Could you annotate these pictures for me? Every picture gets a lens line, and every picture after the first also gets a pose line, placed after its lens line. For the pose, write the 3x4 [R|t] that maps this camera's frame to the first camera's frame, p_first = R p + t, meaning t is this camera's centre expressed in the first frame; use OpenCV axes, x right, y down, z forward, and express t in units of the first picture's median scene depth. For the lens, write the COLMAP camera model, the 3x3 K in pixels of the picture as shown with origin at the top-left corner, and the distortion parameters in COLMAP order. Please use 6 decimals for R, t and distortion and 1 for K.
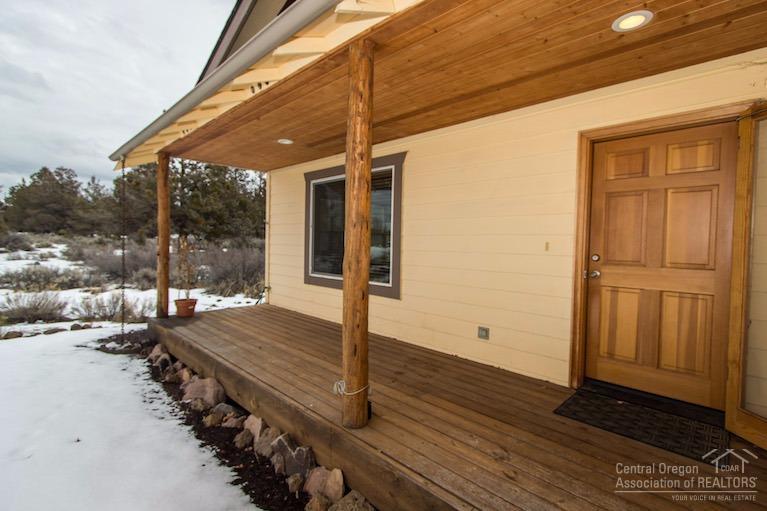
lens RADIAL K [[370.2, 0, 380.5], [0, 370.2, 251.8], [0, 0, 1]] dist [0.013291, -0.001056]
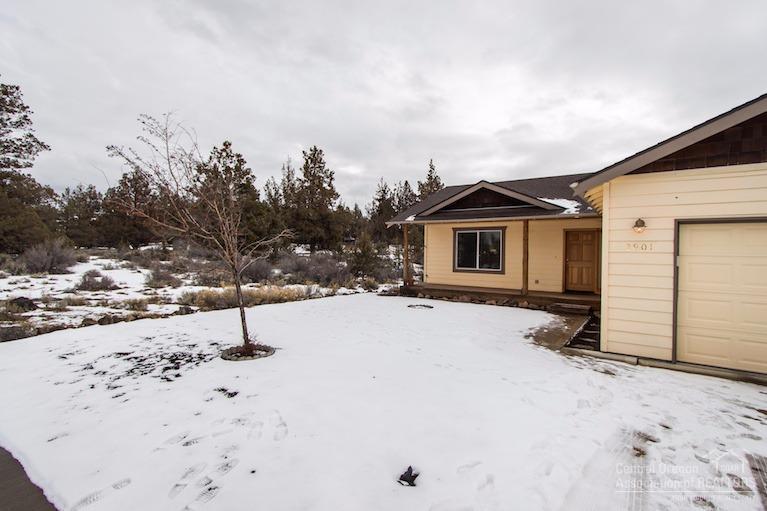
lens RADIAL K [[370.2, 0, 386.2], [0, 370.2, 250.0], [0, 0, 1]] dist [0.013291, -0.001056]
pose [[0.982133, -0.001447, 0.188184, -1.455128], [0.007339, 0.999504, -0.030619, 0.013376], [-0.188047, 0.031453, 0.981656, -1.785237]]
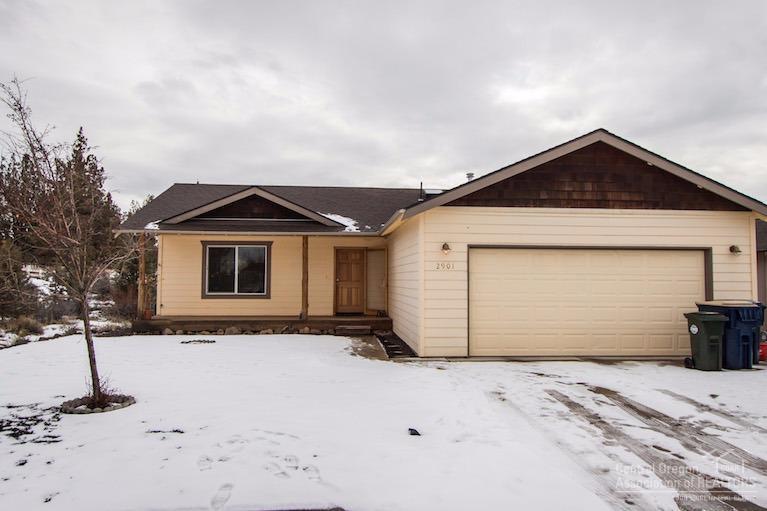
lens RADIAL K [[530.3, 0, 383.5], [0, 530.3, 259.1], [0, 0, 1]] dist [-0.002704, -0.001455]
pose [[0.635880, 0.011920, 0.771696, -2.236629], [0.028352, 0.998845, -0.038791, 0.019337], [-0.771267, 0.046546, 0.634808, -1.898544]]
